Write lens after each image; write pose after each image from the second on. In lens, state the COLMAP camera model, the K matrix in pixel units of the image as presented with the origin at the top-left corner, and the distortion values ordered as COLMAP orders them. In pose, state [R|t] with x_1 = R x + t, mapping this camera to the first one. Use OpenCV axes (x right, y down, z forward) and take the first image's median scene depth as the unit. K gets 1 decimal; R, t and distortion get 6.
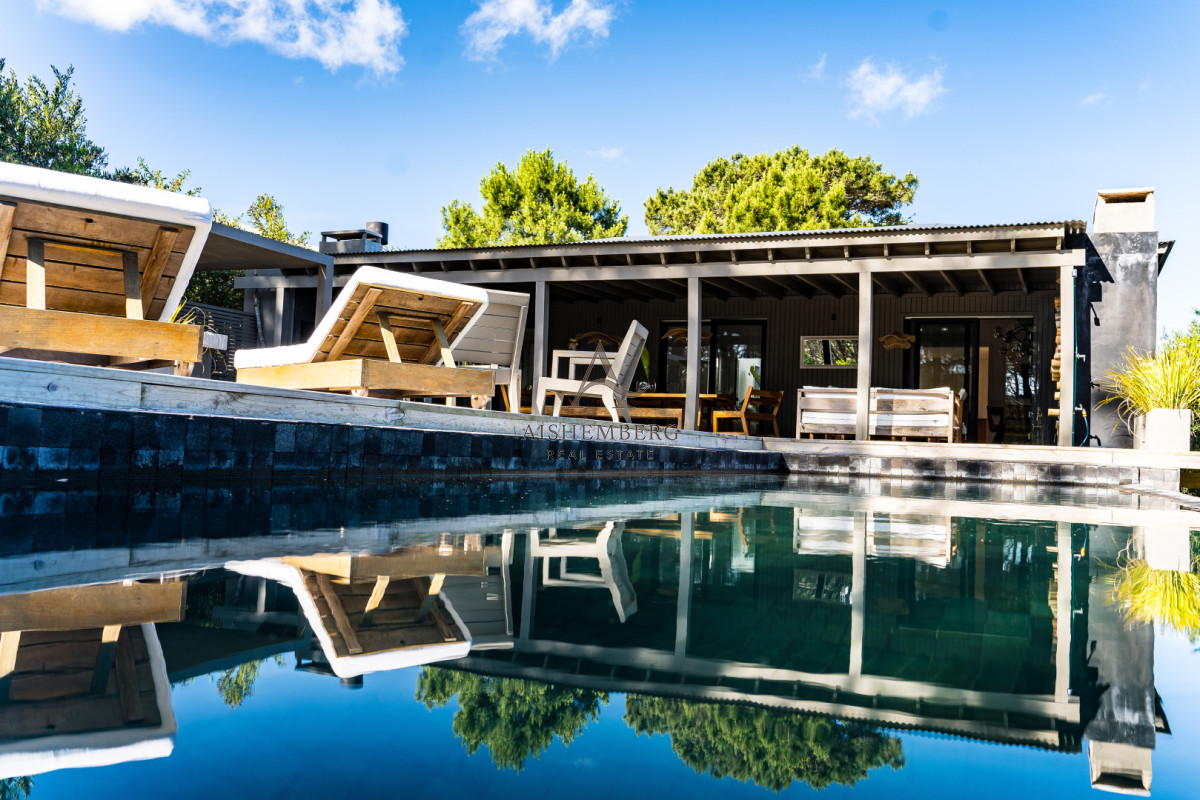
lens RADIAL K [[1084.3, 0, 600.1], [0, 1084.3, 398.6], [0, 0, 1]] dist [-0.007734, -0.007183]
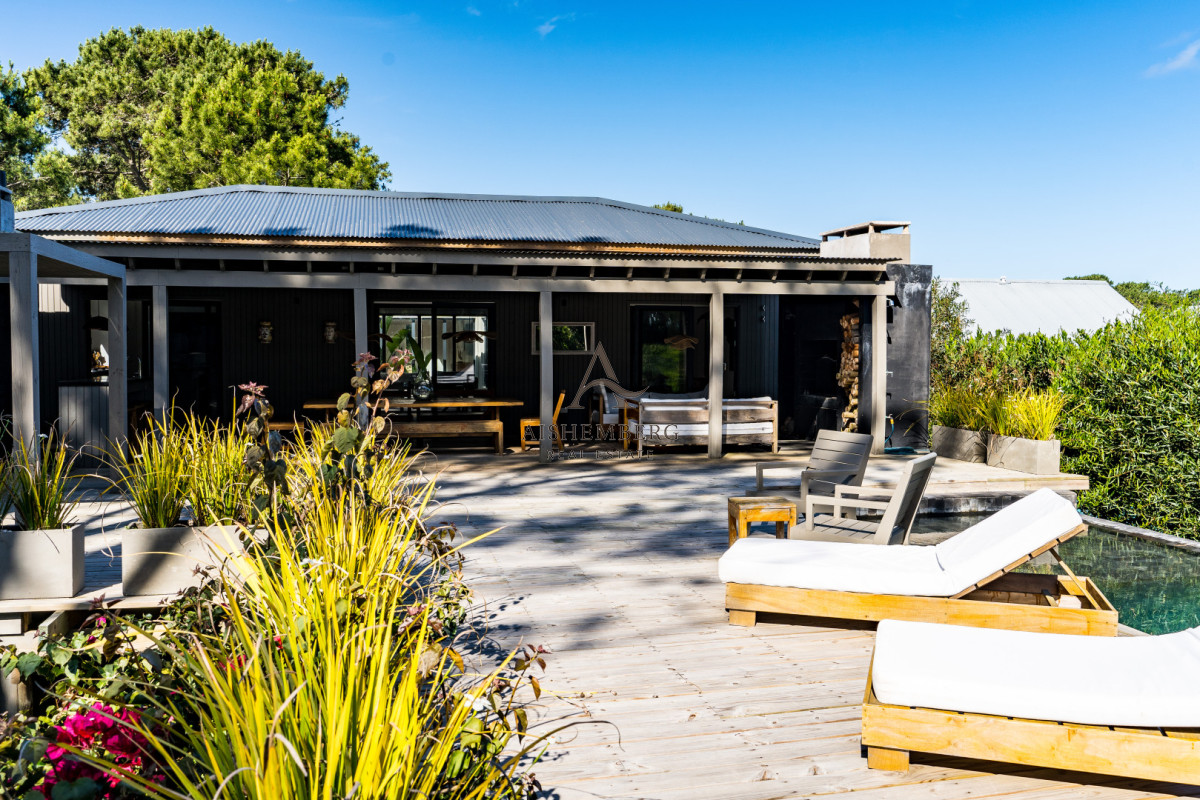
lens RADIAL K [[1084.3, 0, 600.3], [0, 1084.3, 398.8], [0, 0, 1]] dist [-0.007734, -0.007183]
pose [[0.799511, -0.074150, 0.596057, -0.442049], [0.000864, 0.992492, 0.122308, -0.133508], [-0.600651, -0.097272, 0.793572, 0.212963]]
